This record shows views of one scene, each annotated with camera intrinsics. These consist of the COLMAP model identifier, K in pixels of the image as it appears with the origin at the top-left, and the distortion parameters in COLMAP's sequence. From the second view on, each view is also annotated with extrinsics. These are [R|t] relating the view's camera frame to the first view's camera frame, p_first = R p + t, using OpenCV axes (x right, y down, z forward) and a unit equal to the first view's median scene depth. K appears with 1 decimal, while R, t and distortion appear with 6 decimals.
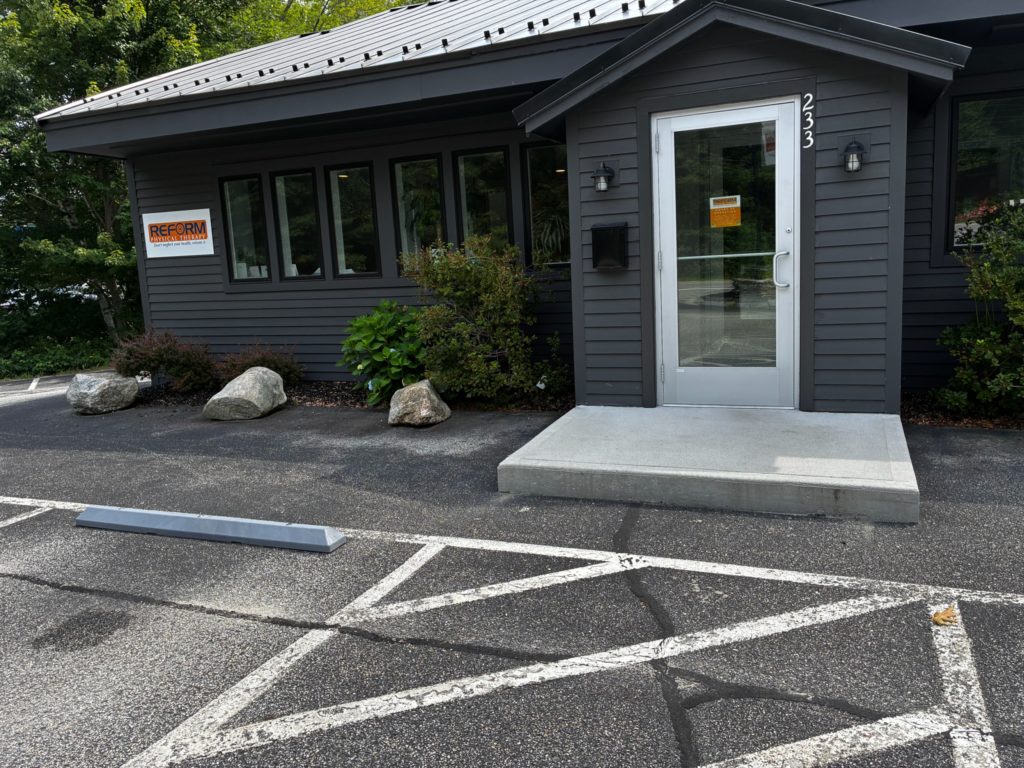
lens RADIAL K [[767.4, 0, 512.0], [0, 767.4, 384.0], [0, 0, 1]] dist [0.010072, -0.006762]
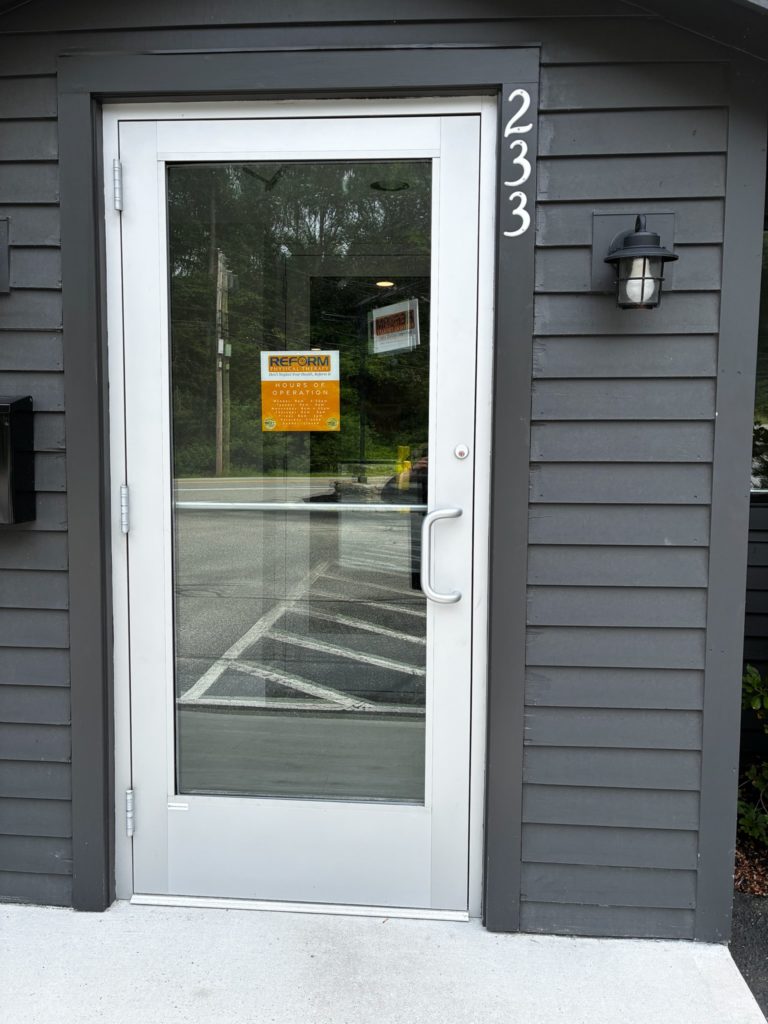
lens RADIAL K [[767.4, 0, 384.0], [0, 767.4, 512.0], [0, 0, 1]] dist [0.010072, -0.006762]
pose [[0.939266, 0.030695, 0.341813, 0.192179], [-0.006156, 0.997339, -0.072645, -0.139965], [-0.343134, 0.066128, 0.936956, 0.647207]]
